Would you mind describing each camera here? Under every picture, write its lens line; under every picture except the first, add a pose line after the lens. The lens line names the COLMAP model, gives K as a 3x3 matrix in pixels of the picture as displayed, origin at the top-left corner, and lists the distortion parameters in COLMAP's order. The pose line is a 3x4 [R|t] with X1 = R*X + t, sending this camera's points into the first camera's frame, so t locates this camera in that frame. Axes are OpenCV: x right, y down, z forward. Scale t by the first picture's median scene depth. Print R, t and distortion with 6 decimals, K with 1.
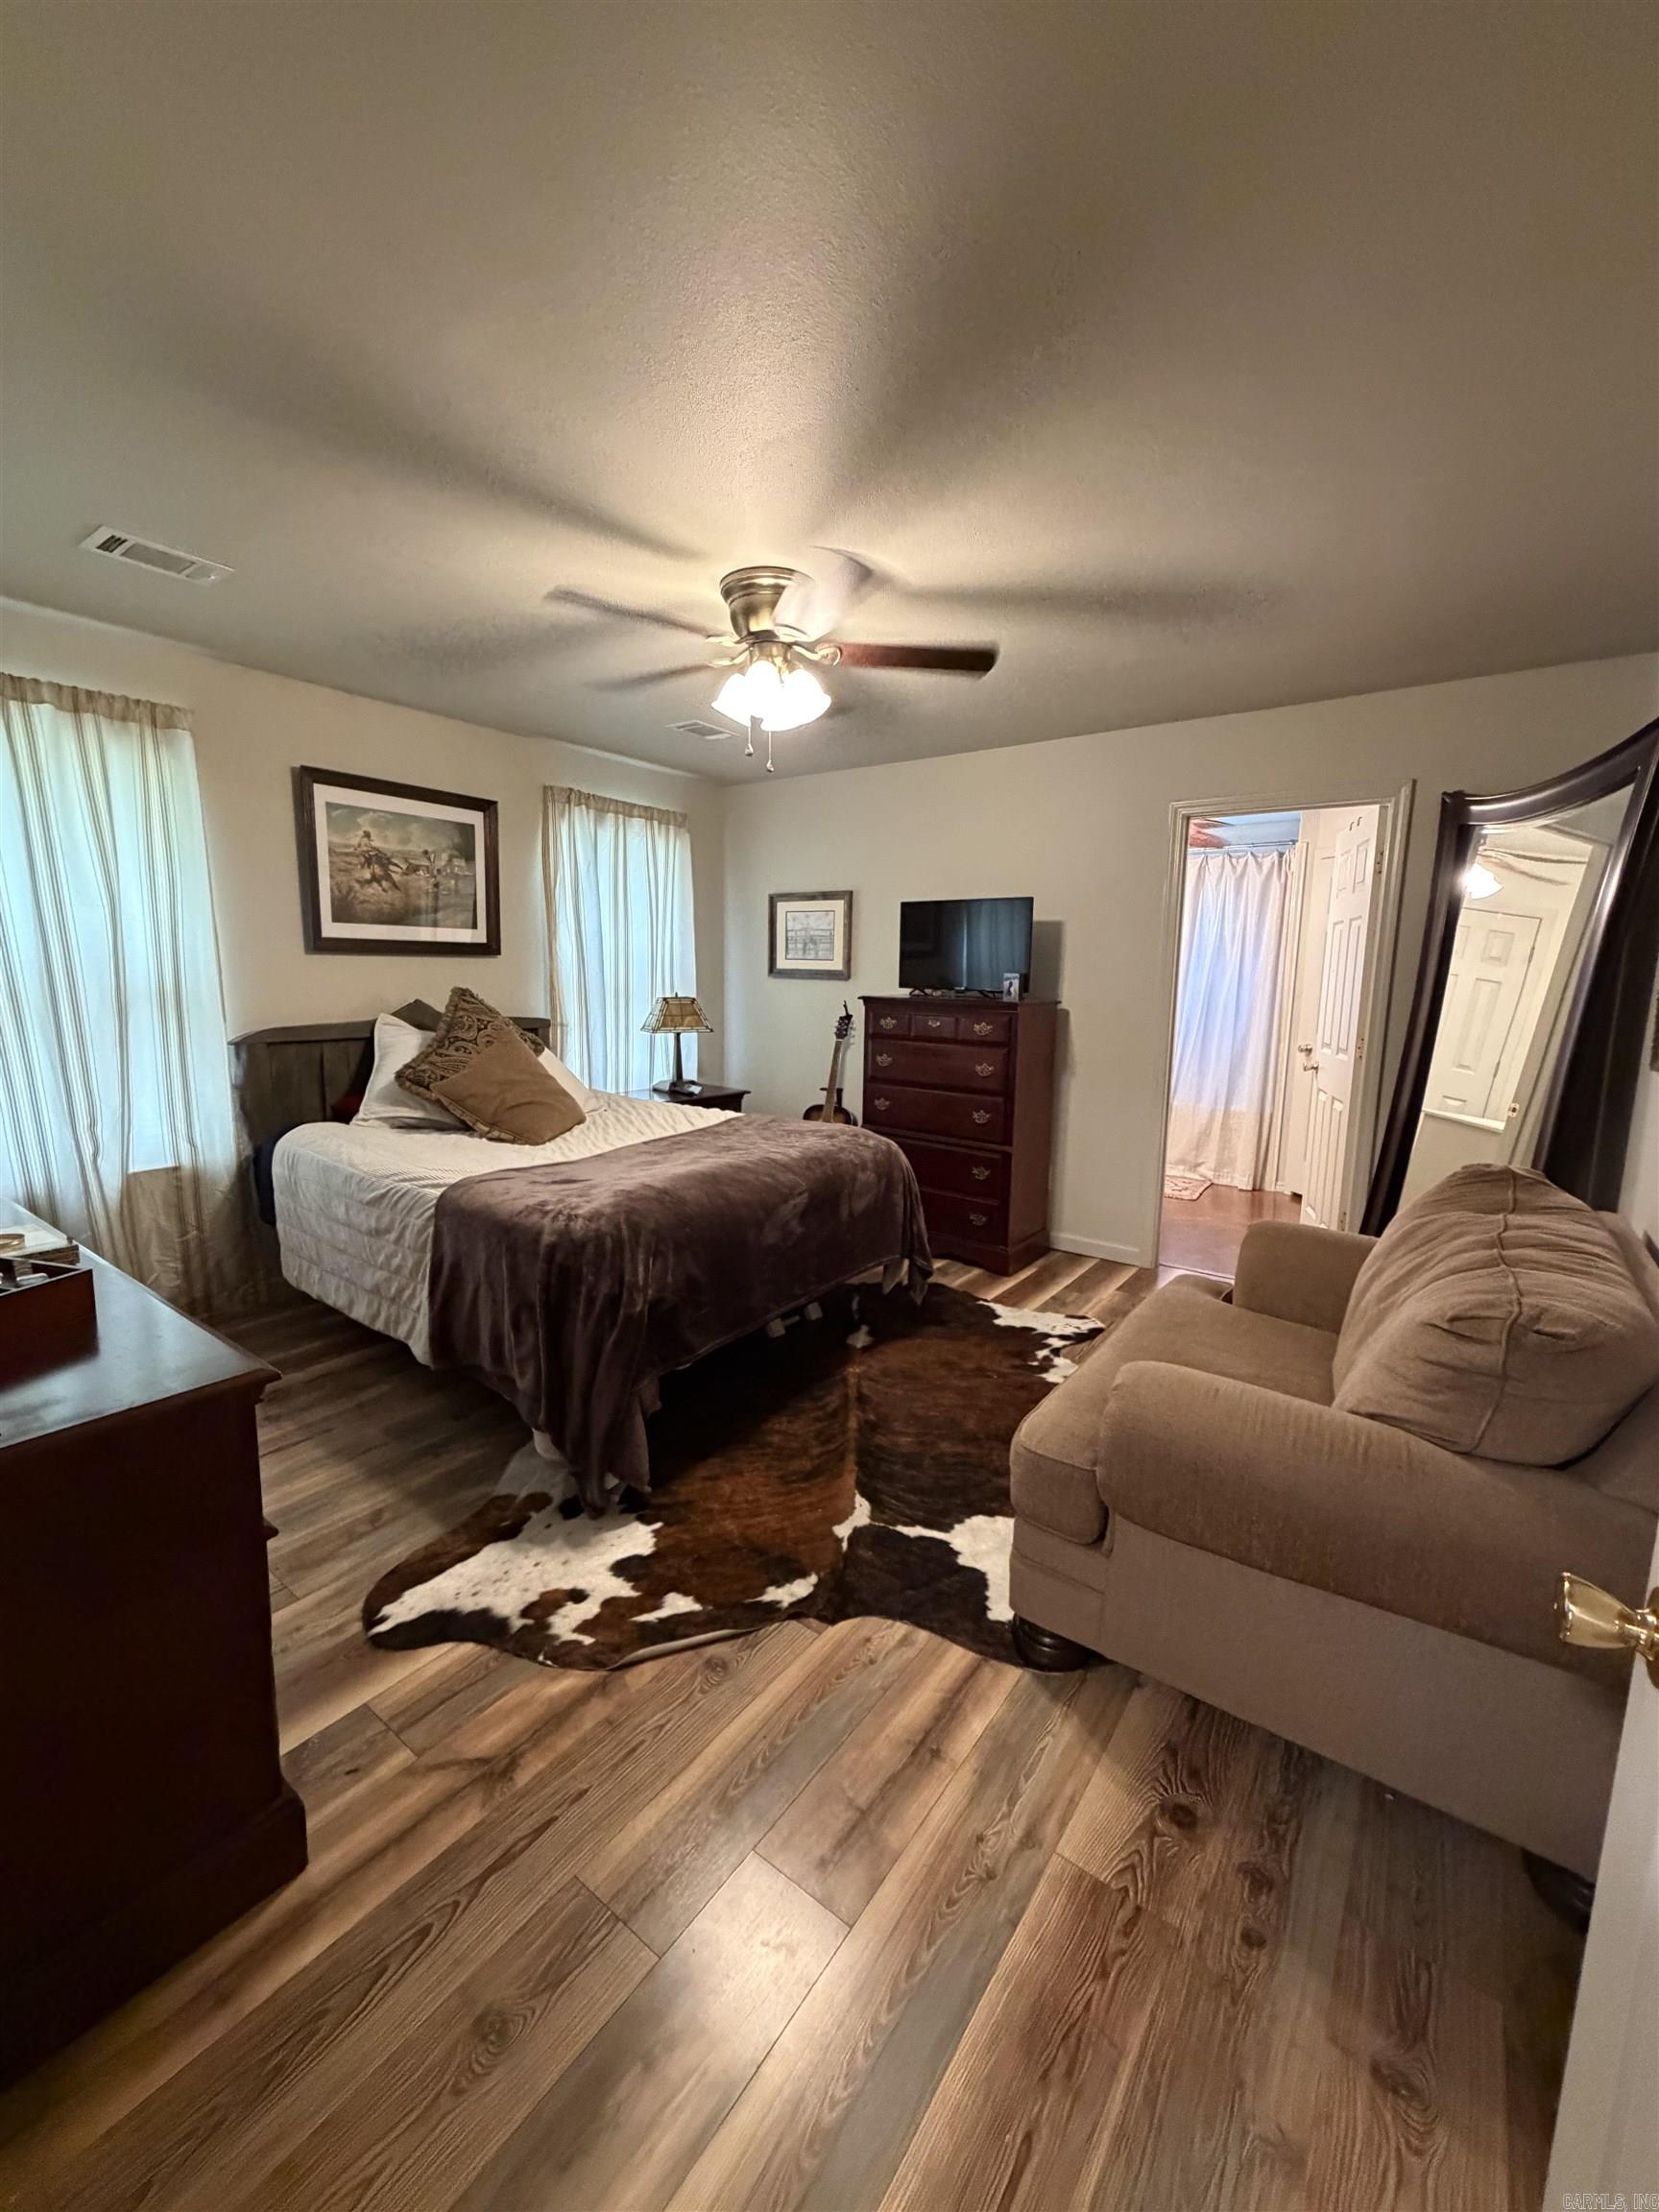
lens RADIAL K [[887.6, 0, 826.2], [0, 887.6, 1101.2], [0, 0, 1]] dist [0.001715, -0.000123]
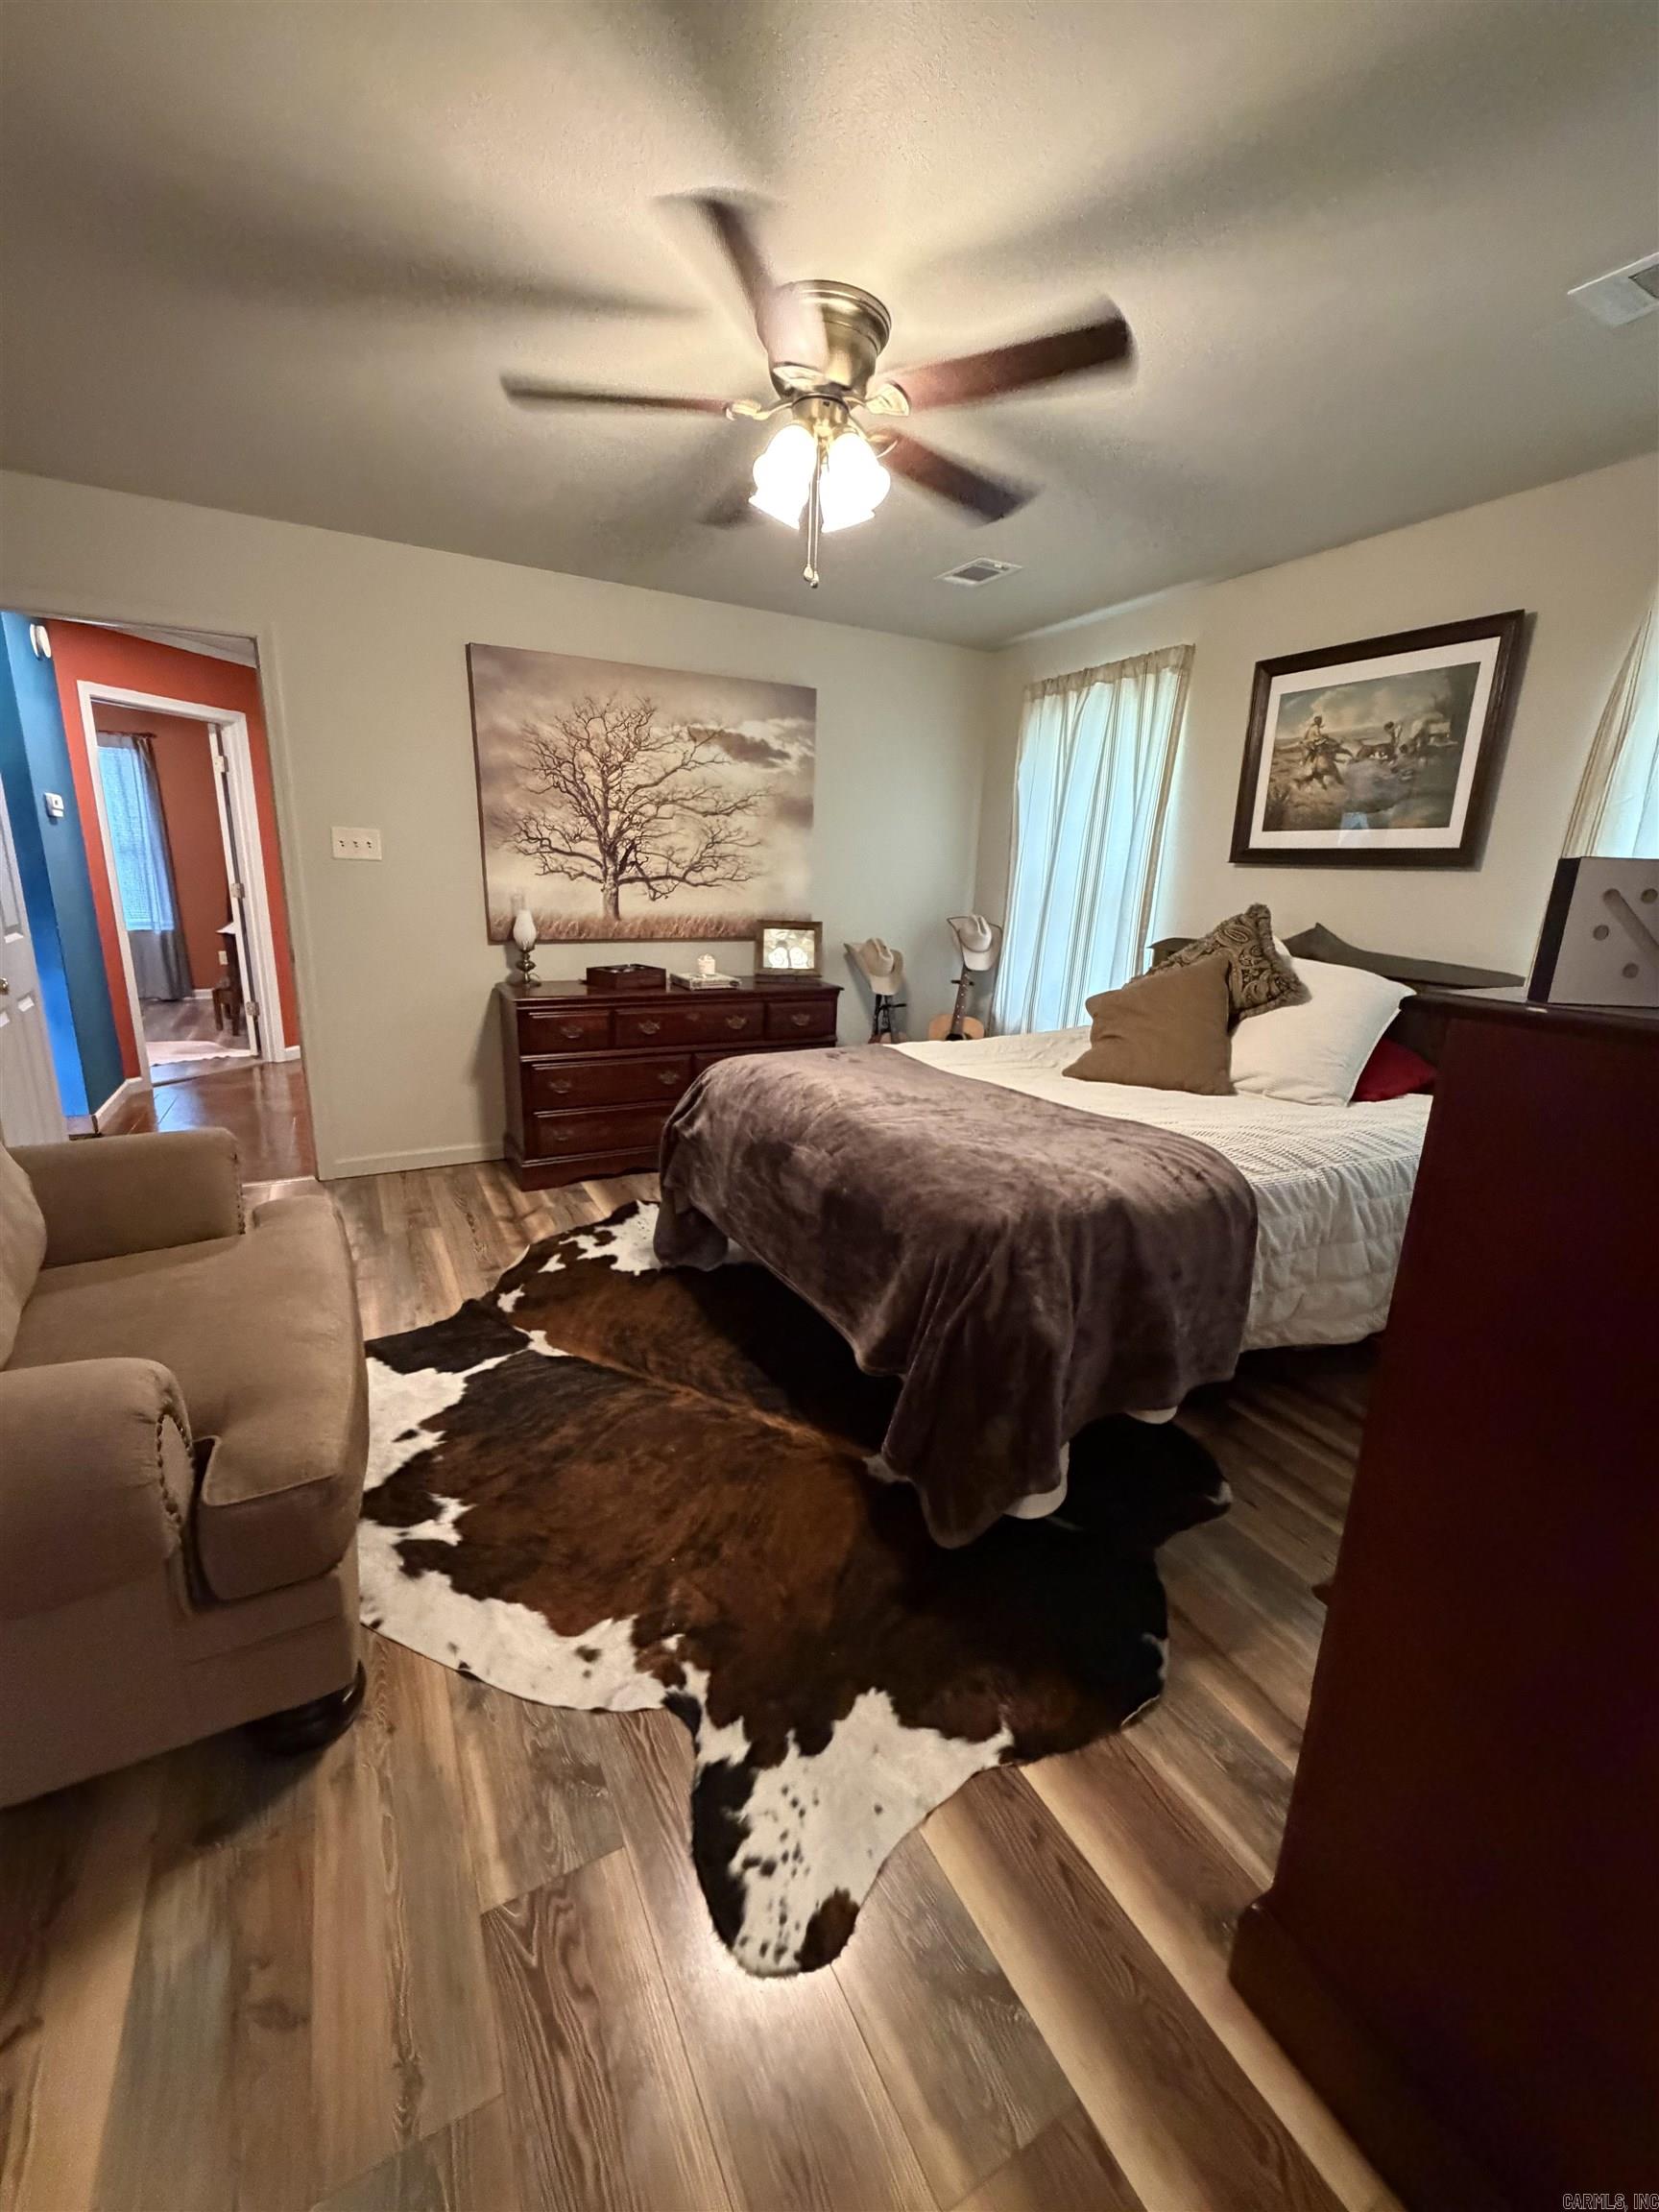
lens RADIAL K [[887.6, 0, 826.2], [0, 887.6, 1101.2], [0, 0, 1]] dist [0.001715, -0.000123]
pose [[-0.427322, 0.196952, -0.882386, 0.519189], [-0.177785, 0.938623, 0.295602, -0.136421], [0.886447, 0.283192, -0.366079, 1.055272]]
